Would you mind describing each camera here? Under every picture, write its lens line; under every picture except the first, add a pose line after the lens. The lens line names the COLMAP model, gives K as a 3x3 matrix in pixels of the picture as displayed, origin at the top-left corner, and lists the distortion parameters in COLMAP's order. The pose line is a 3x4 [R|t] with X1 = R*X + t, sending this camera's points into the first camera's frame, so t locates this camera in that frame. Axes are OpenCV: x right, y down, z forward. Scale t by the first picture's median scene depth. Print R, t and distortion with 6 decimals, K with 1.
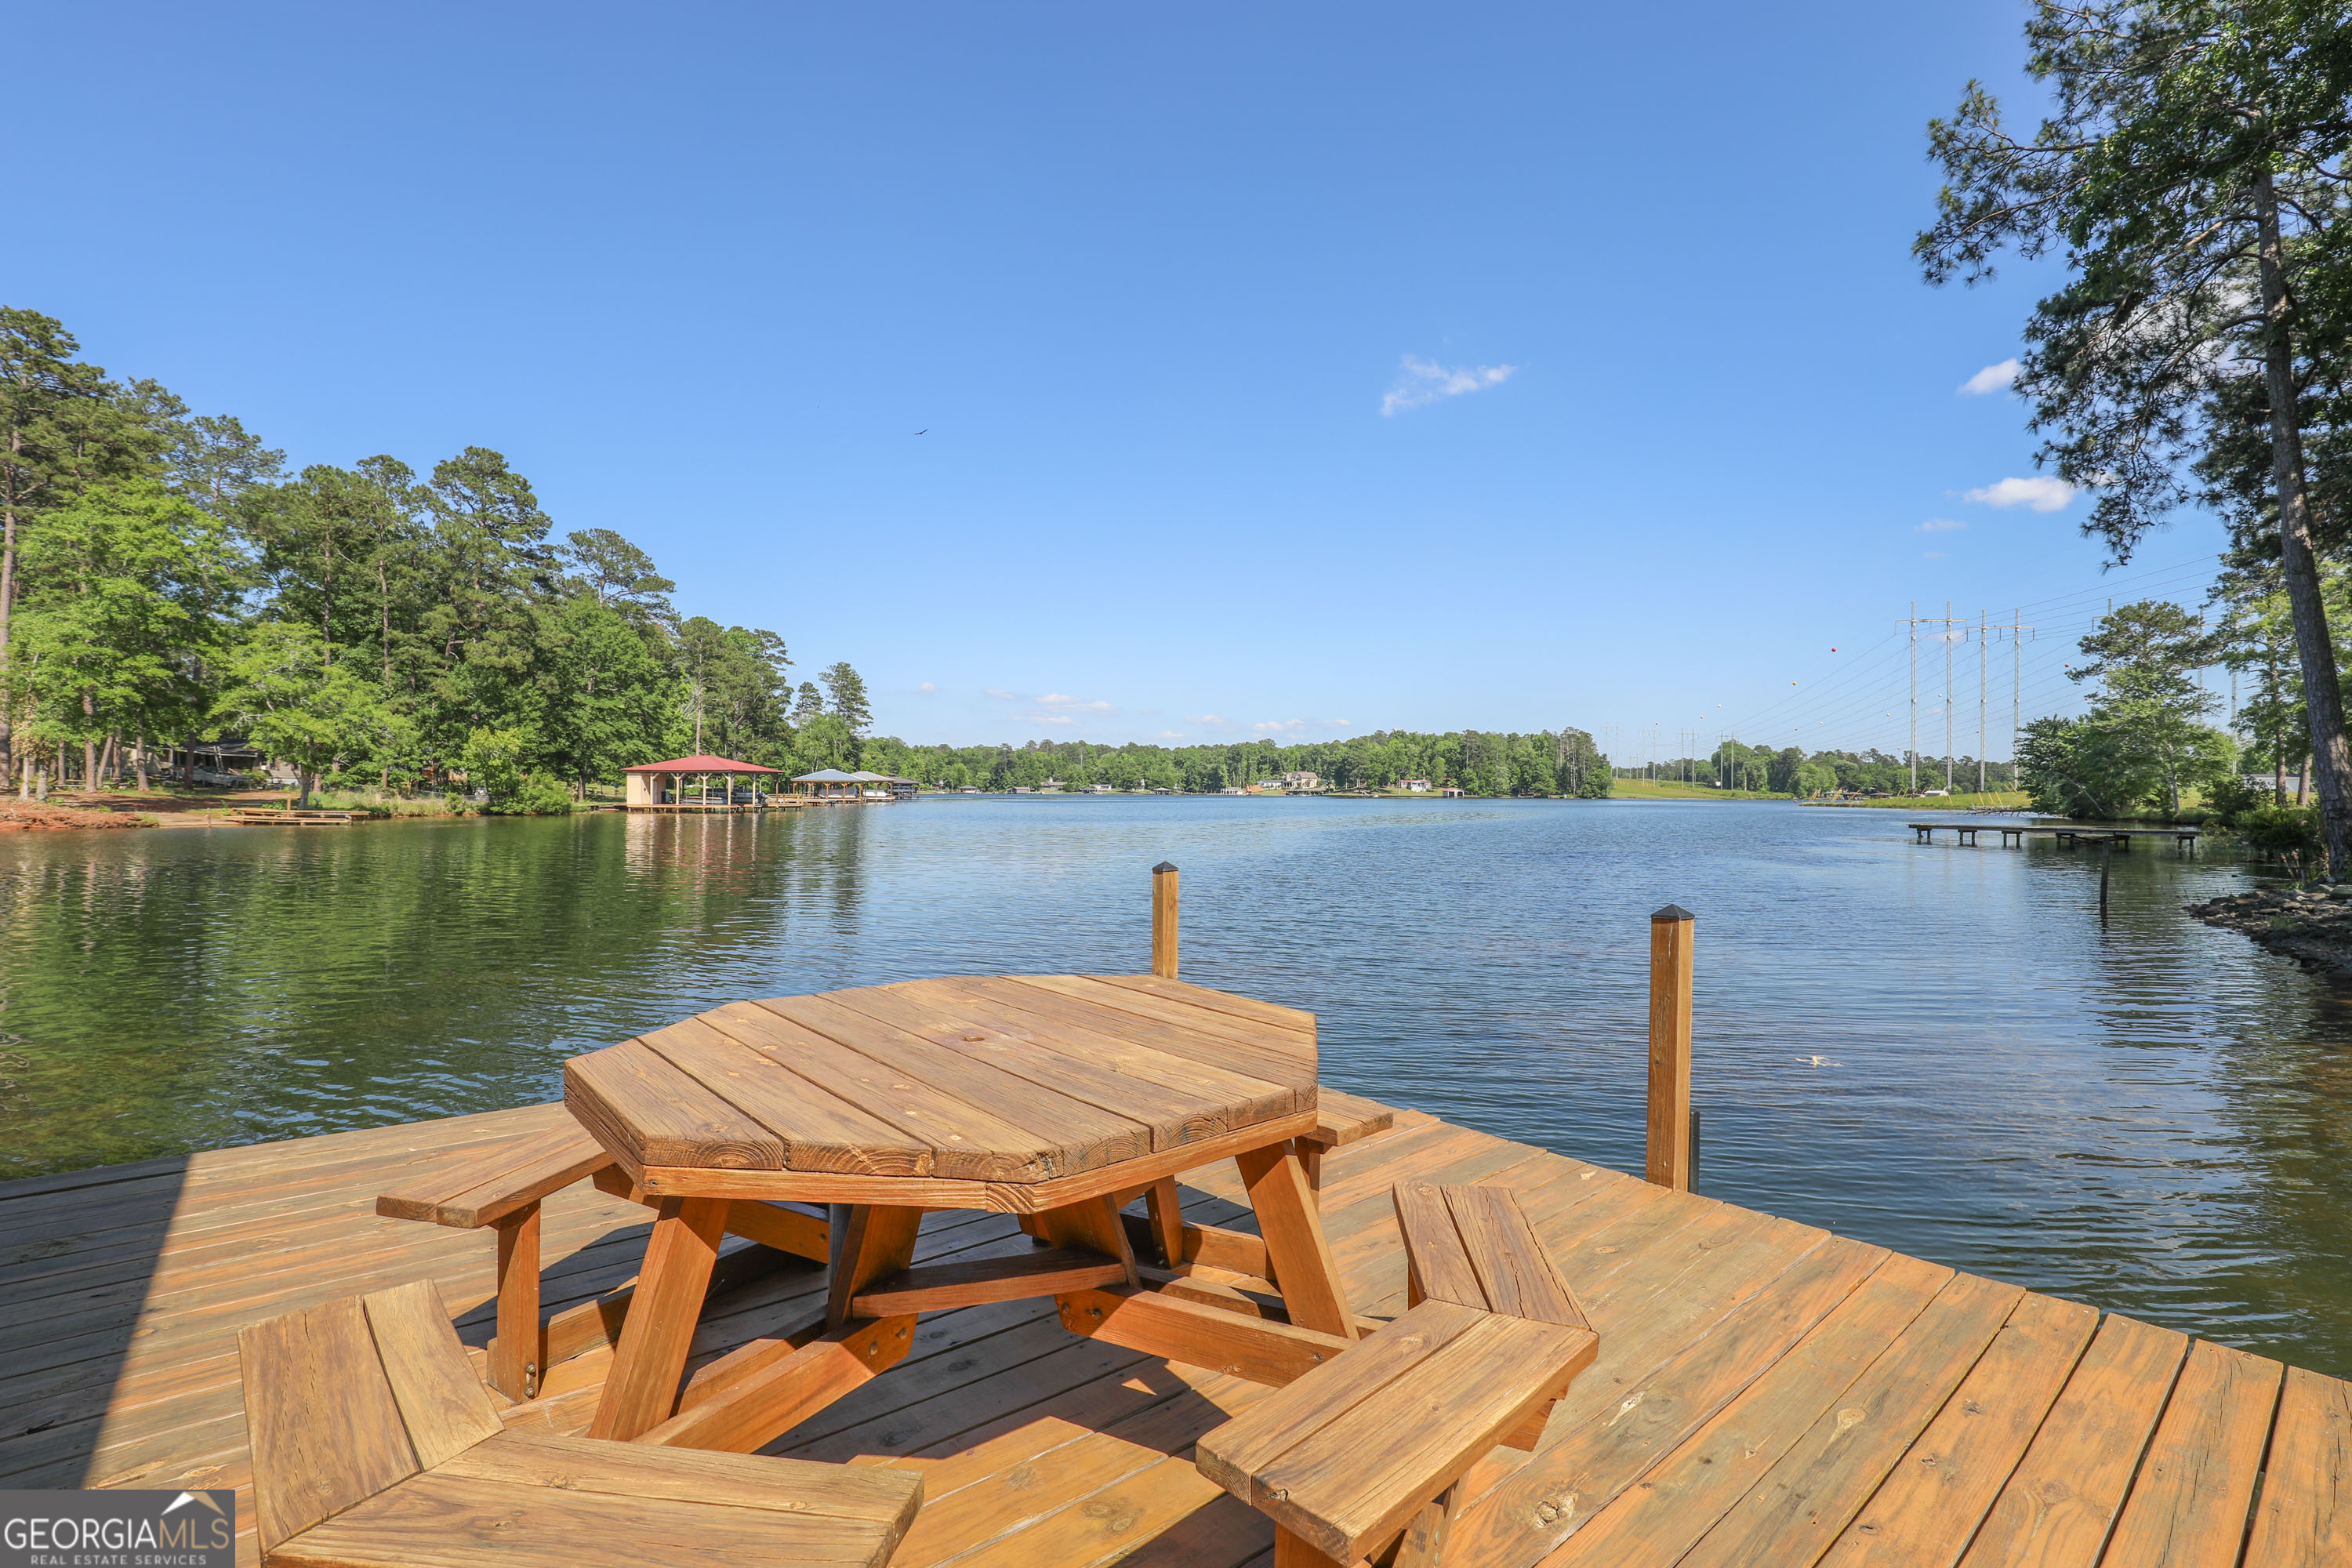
lens RADIAL K [[1071.3, 0, 1176.6], [0, 1071.3, 790.3], [0, 0, 1]] dist [-0.032934, 0.005659]
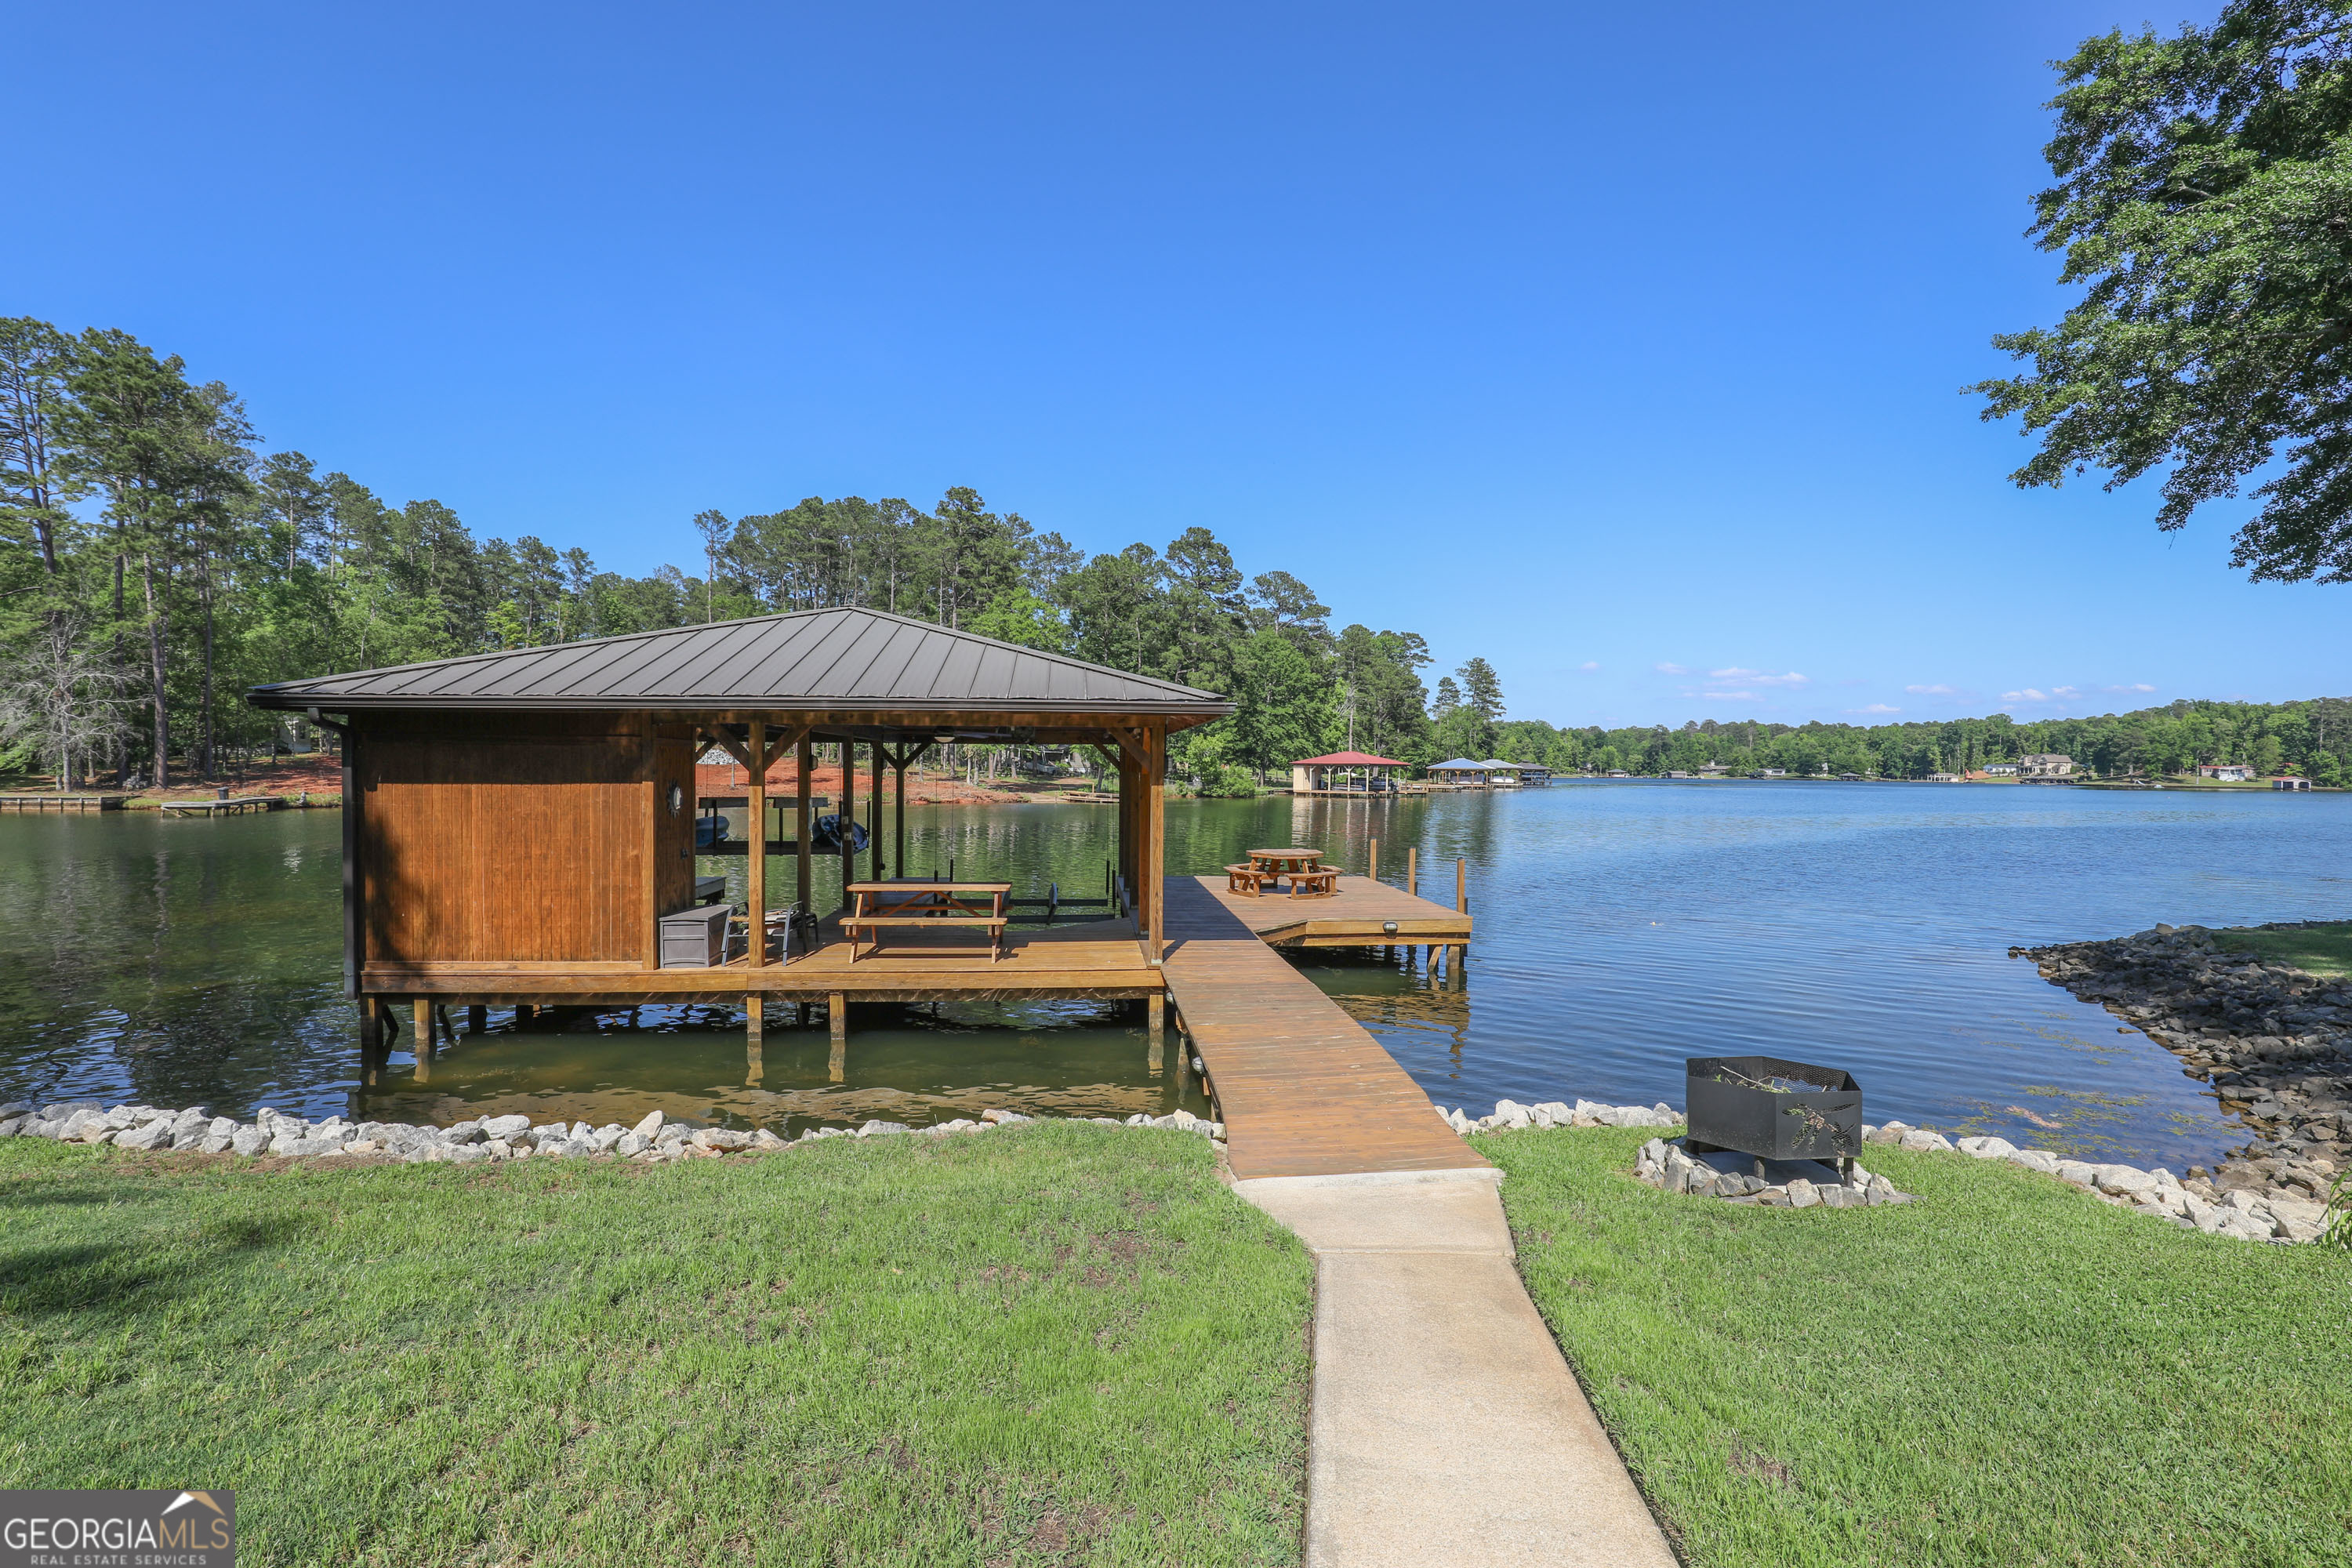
lens RADIAL K [[1071.3, 0, 1170.1], [0, 1071.3, 775.5], [0, 0, 1]] dist [-0.032934, 0.005659]
pose [[0.826199, 0.007746, -0.563325, 0.076008], [-0.005807, 0.999969, 0.005232, -0.008625], [0.563348, -0.001051, 0.826219, -0.132505]]
